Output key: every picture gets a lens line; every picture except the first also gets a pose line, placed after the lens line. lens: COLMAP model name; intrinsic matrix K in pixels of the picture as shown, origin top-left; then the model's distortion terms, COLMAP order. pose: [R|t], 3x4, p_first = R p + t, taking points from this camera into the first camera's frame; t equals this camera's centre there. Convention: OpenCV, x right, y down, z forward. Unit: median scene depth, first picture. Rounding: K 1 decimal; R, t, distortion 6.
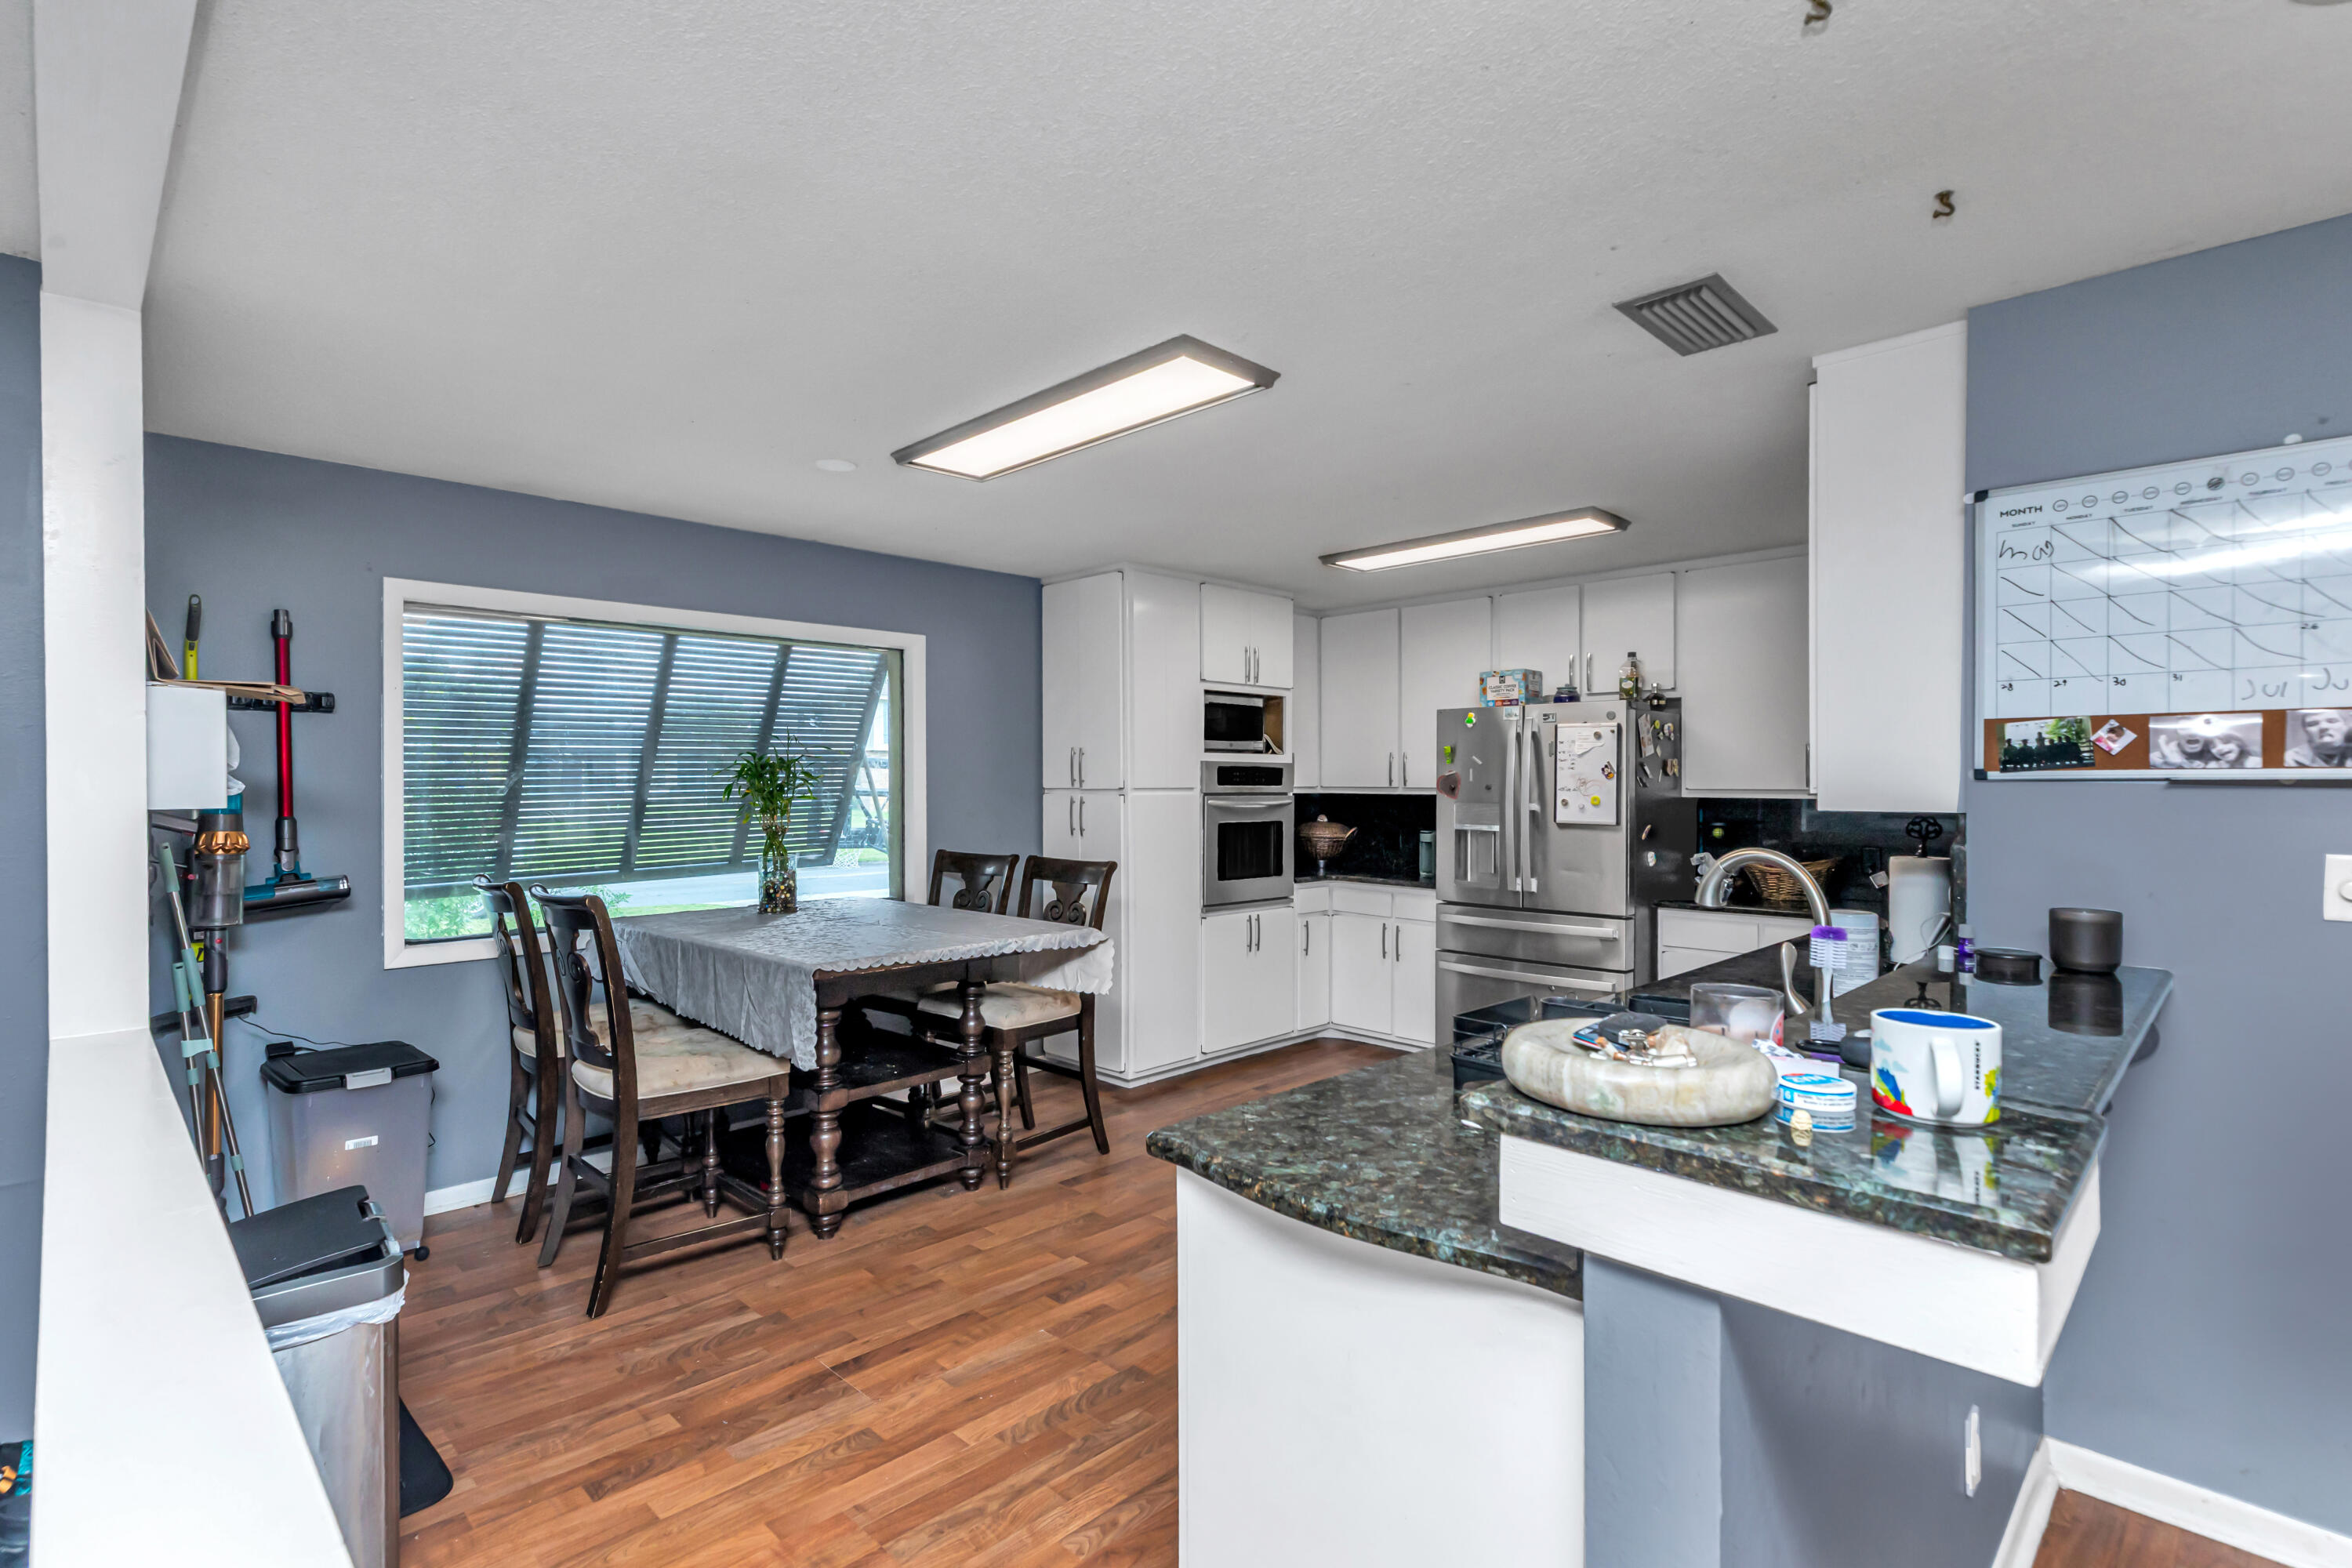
lens RADIAL K [[1074.4, 0, 1172.5], [0, 1074.4, 784.6], [0, 0, 1]] dist [0.000280, 0.000750]
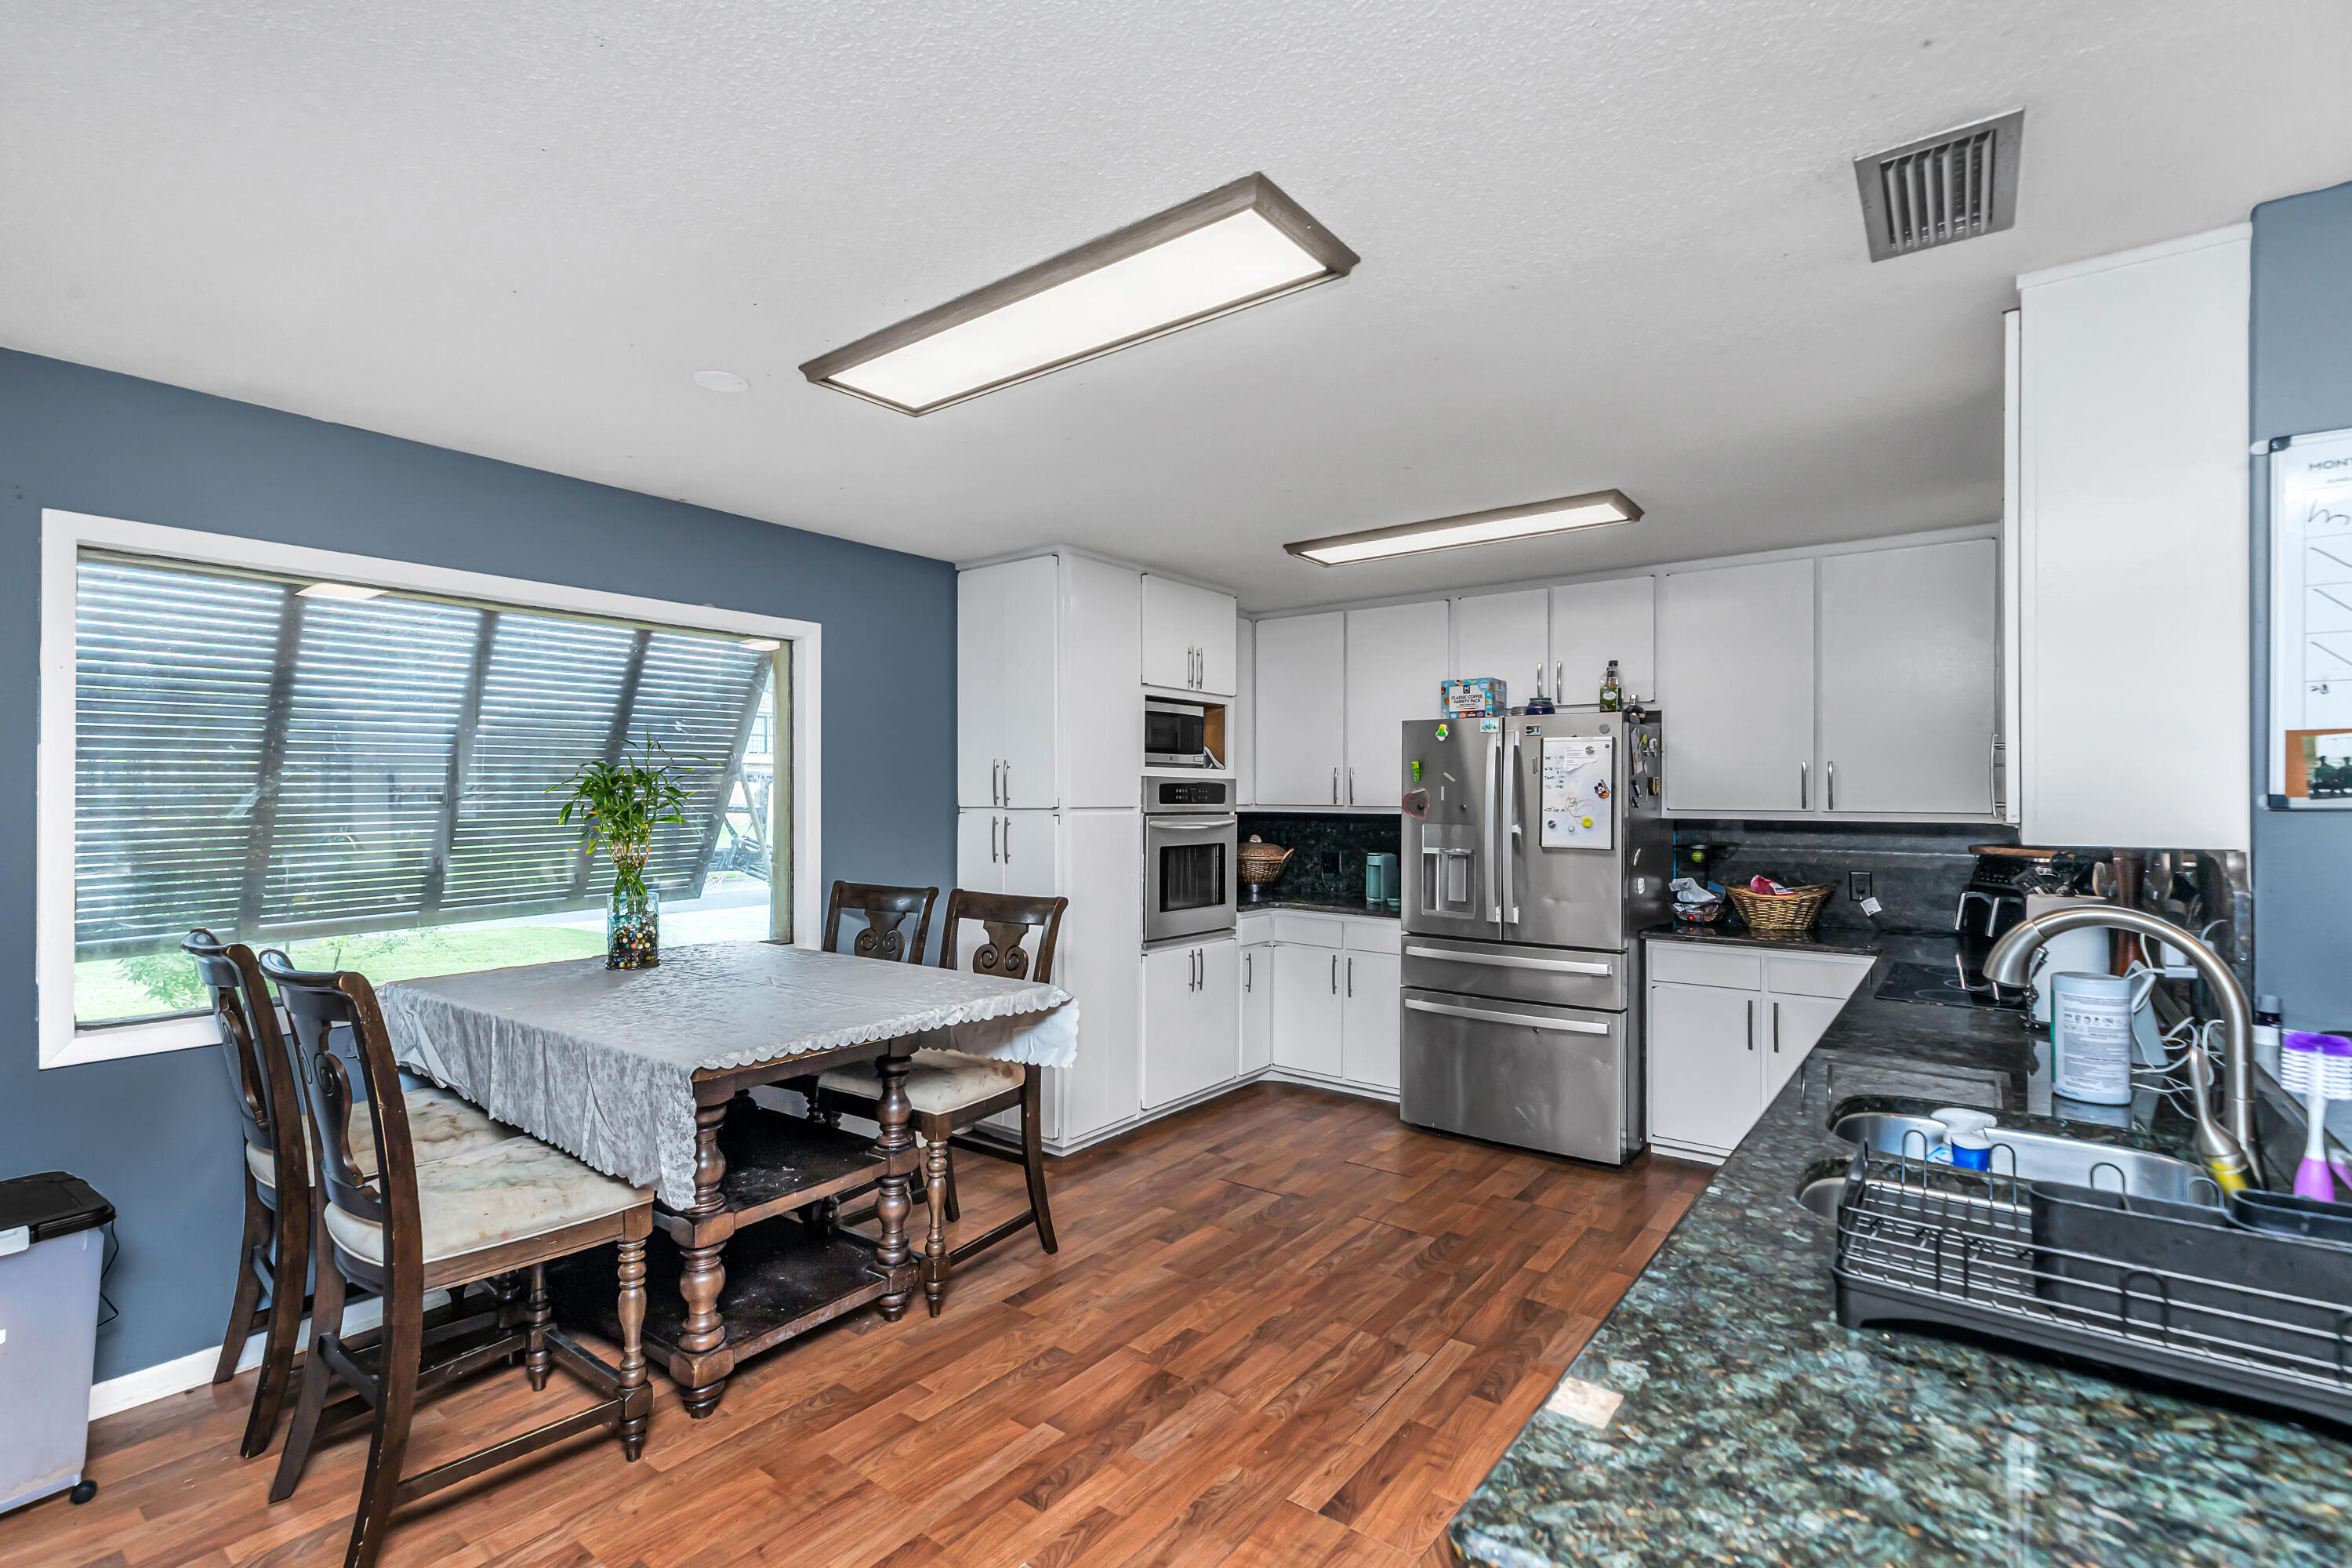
lens RADIAL K [[1074.4, 0, 1186.1], [0, 1074.4, 792.5], [0, 0, 1]] dist [0.000280, 0.000750]
pose [[0.991606, 0.003248, 0.129254, -0.077654], [-0.002474, 0.999978, -0.006149, -0.005237], [-0.129271, 0.005778, 0.991592, 0.190953]]
